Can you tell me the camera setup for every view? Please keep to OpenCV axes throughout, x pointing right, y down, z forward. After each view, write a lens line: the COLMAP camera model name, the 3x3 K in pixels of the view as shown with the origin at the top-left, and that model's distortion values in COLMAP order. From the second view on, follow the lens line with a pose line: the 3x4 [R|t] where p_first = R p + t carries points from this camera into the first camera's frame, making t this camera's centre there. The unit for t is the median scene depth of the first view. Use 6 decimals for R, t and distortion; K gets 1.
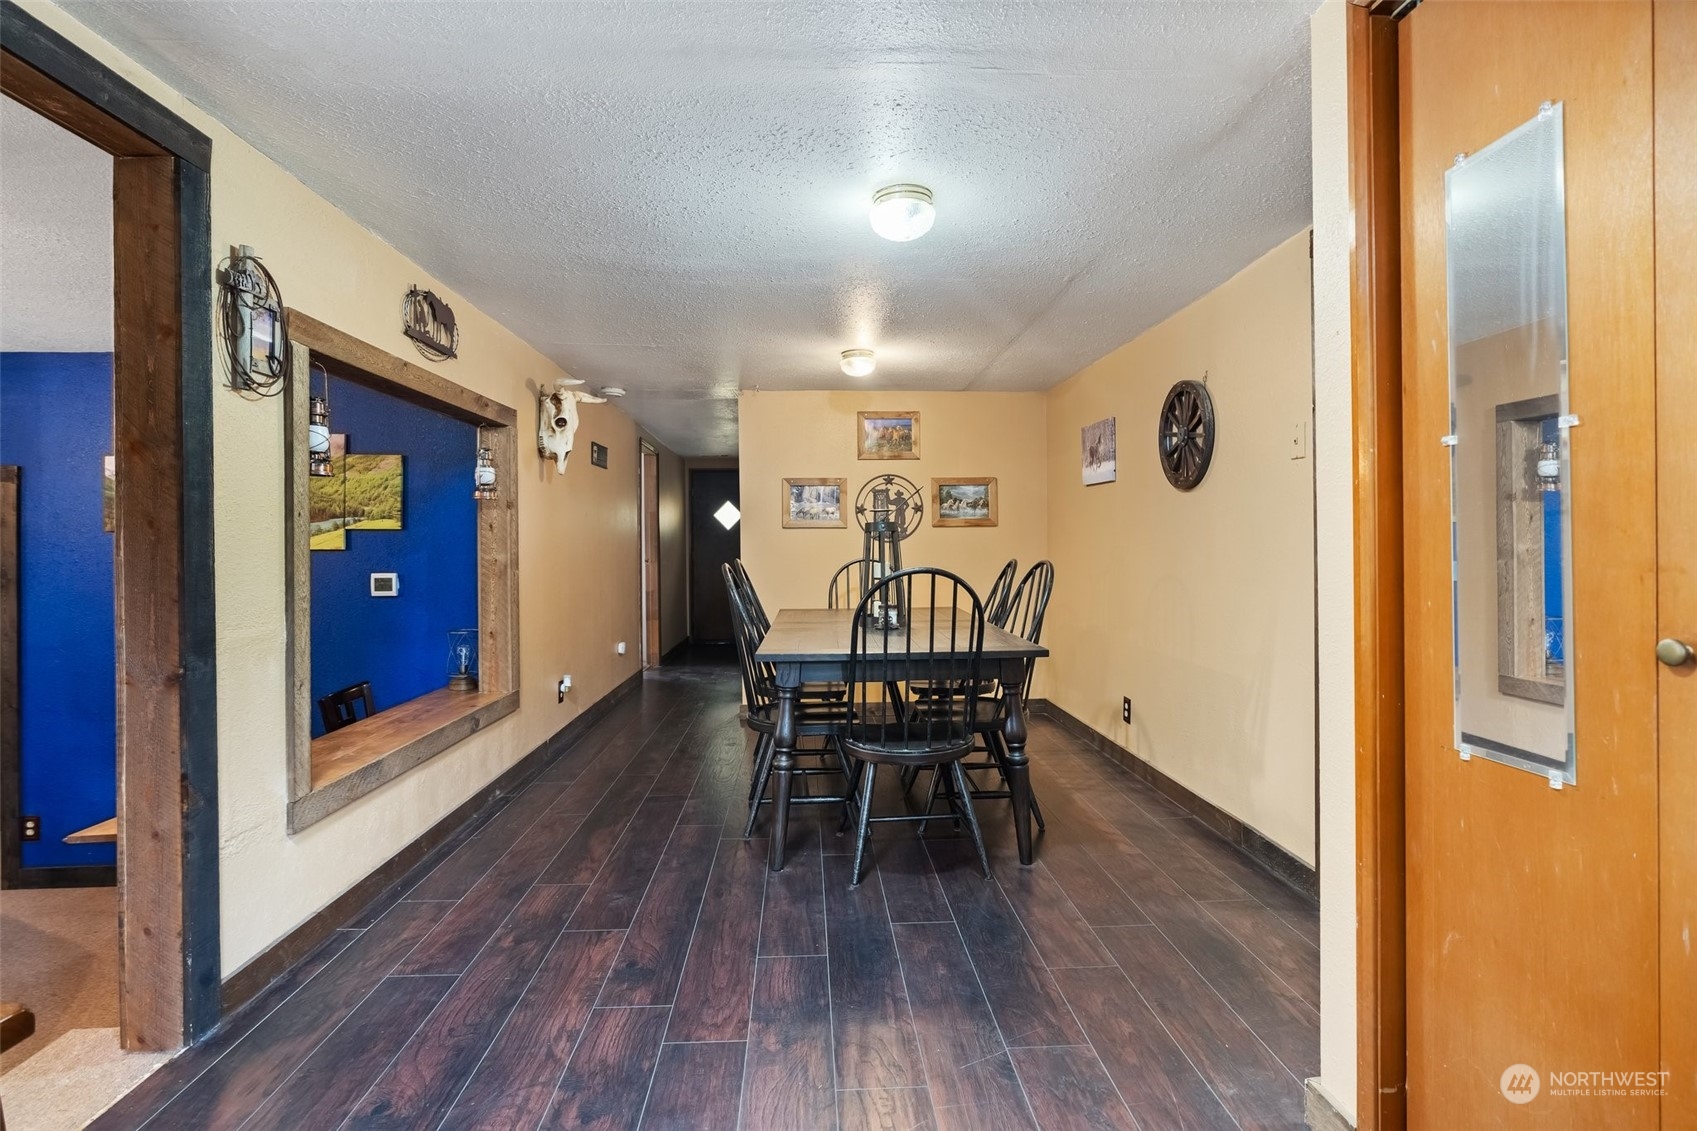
lens RADIAL K [[811.6, 0, 838.8], [0, 811.6, 547.0], [0, 0, 1]] dist [-0.005705, 0.000008]
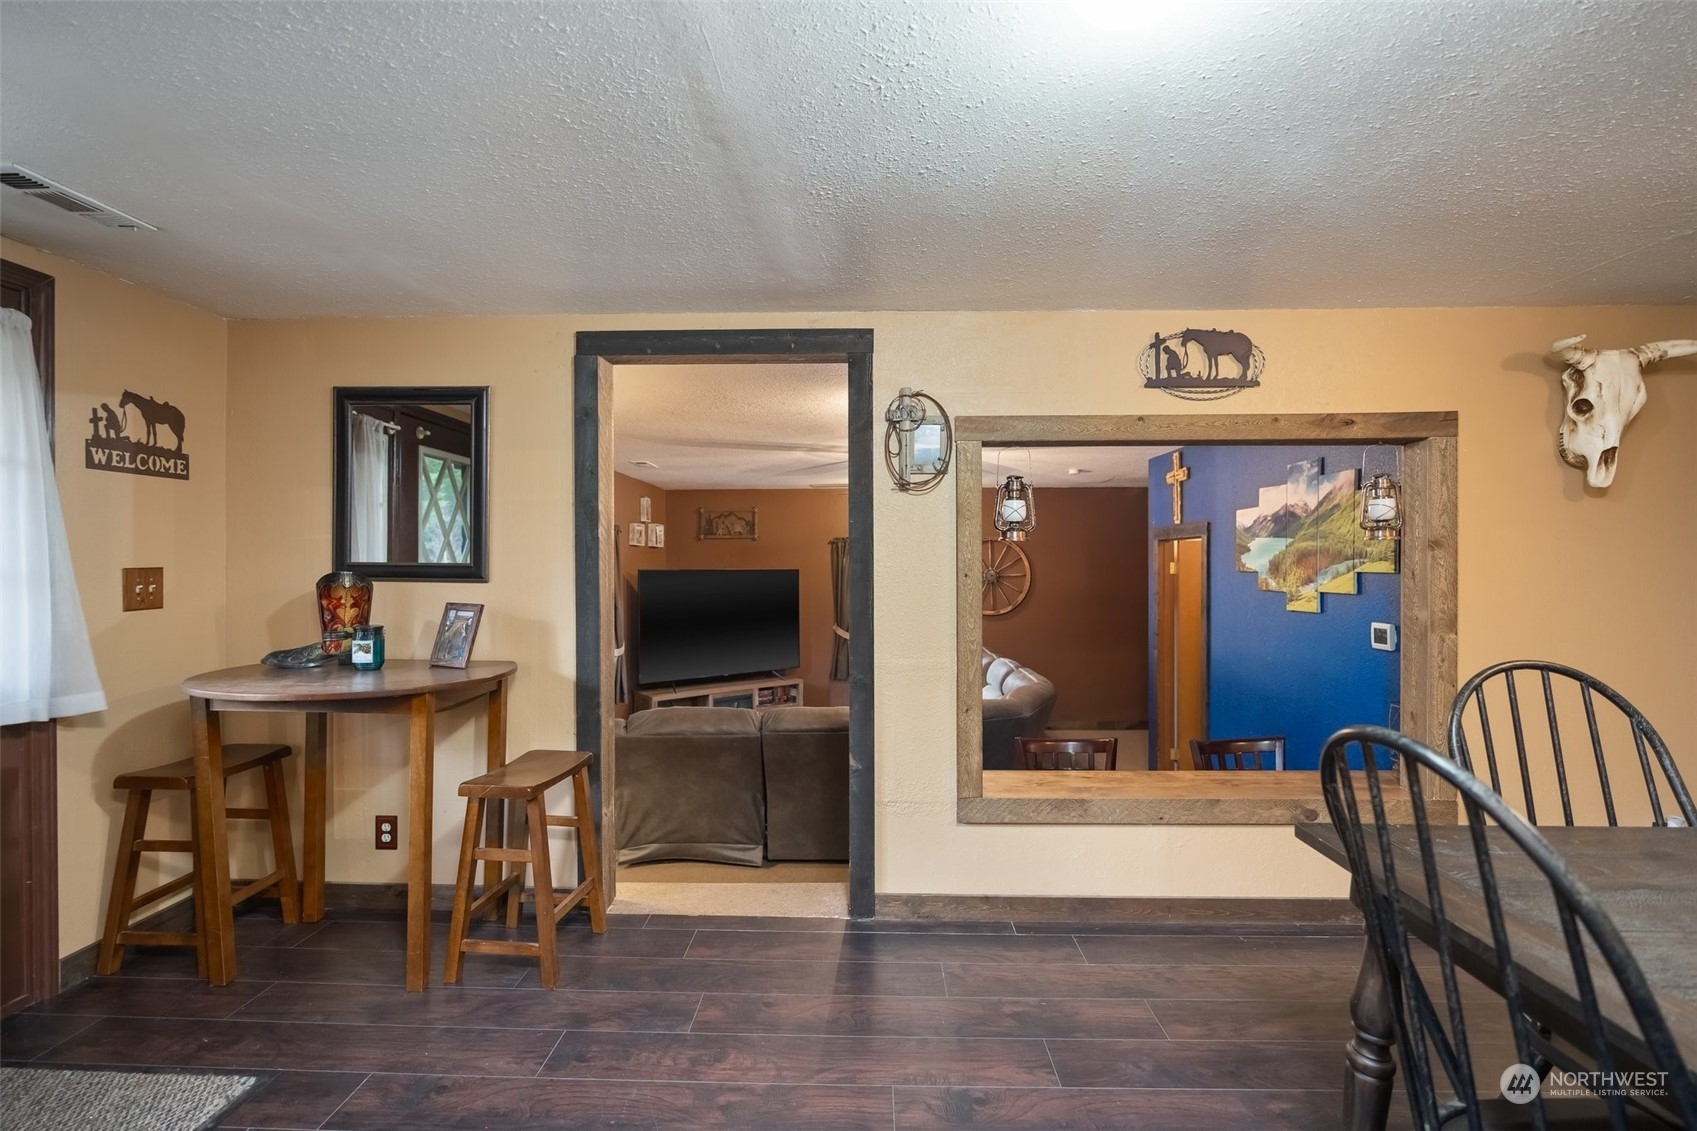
lens RADIAL K [[771.0, 0, 847.4], [0, 771.0, 567.3], [0, 0, 1]] dist [-0.004591, 0.000080]
pose [[-0.067594, 0.007344, -0.997686, 0.303992], [0.000878, 0.999973, 0.007301, -0.034422], [0.997713, -0.000383, -0.067598, 0.482939]]
